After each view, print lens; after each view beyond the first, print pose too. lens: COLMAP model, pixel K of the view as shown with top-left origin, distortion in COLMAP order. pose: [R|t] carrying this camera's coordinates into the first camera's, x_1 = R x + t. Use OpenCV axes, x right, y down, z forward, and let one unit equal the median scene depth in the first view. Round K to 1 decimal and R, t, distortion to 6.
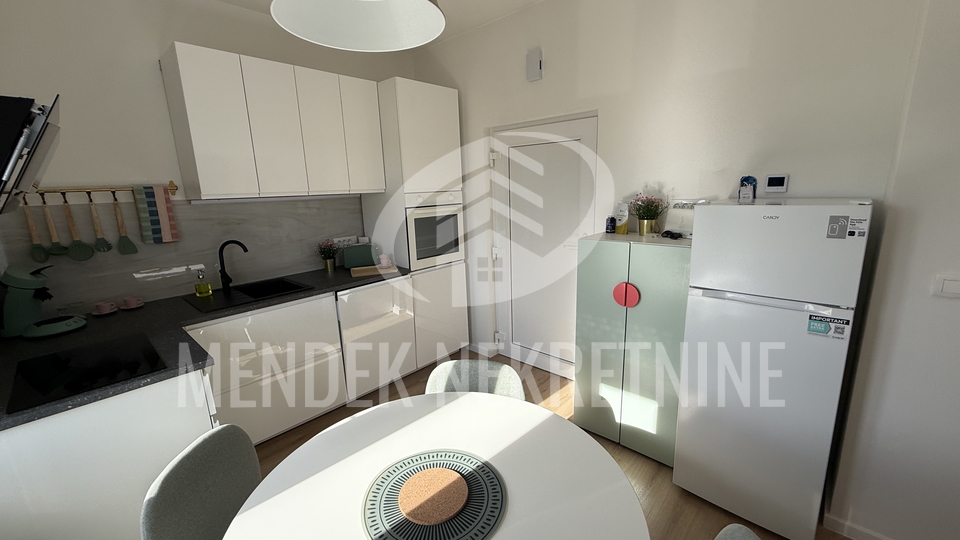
lens RADIAL K [[383.6, 0, 477.6], [0, 383.6, 270.3], [0, 0, 1]] dist [0.000976, 0.000157]
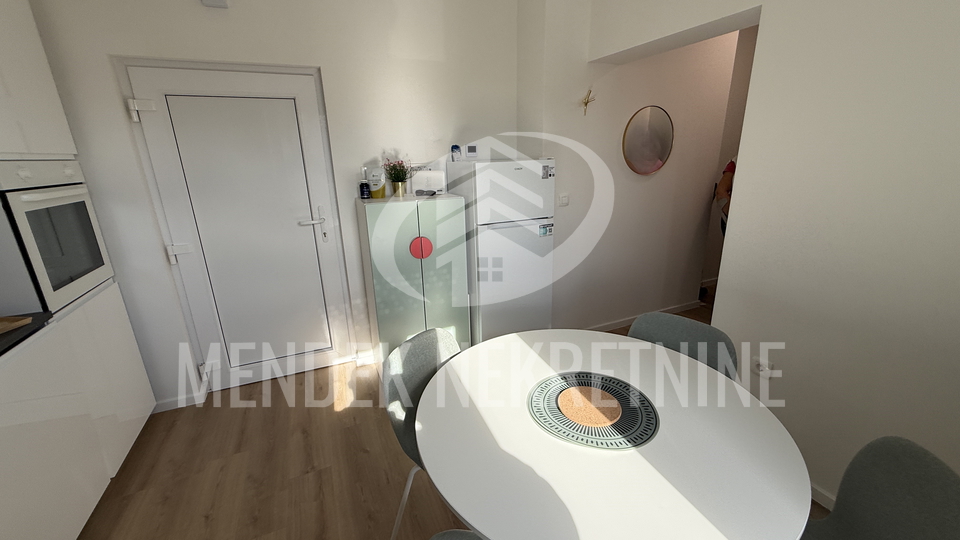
lens RADIAL K [[383.6, 0, 477.6], [0, 383.6, 270.3], [0, 0, 1]] dist [0.000976, 0.000157]
pose [[0.397566, -0.240616, 0.885463, -0.511193], [0.211540, 0.963045, 0.166718, -0.022674], [-0.892856, 0.121029, 0.433774, 0.339834]]
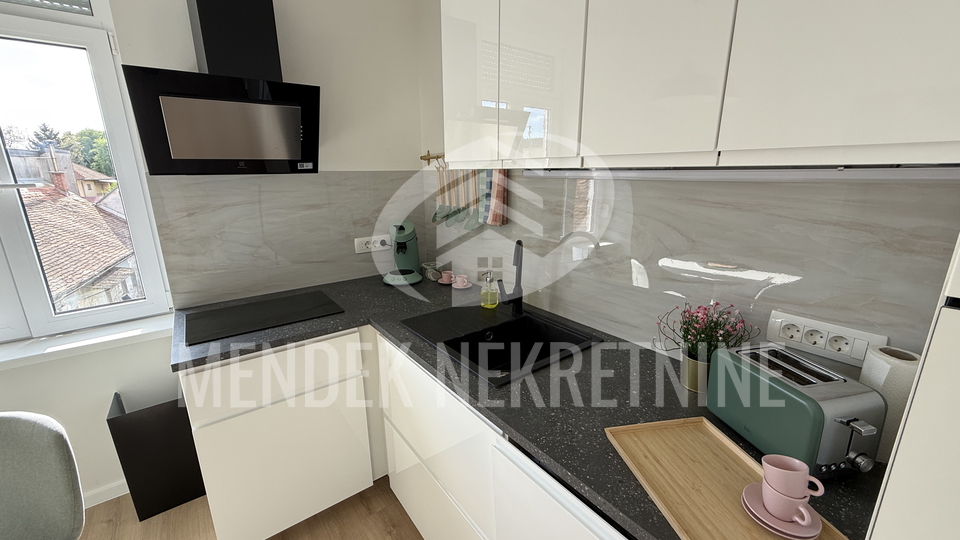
lens RADIAL K [[383.6, 0, 477.6], [0, 383.6, 270.3], [0, 0, 1]] dist [0.000976, 0.000157]
pose [[-0.185394, 0.277158, -0.942768, -0.054579], [-0.200040, 0.928666, 0.312350, -0.218244], [0.962088, 0.246500, -0.116727, 1.068928]]
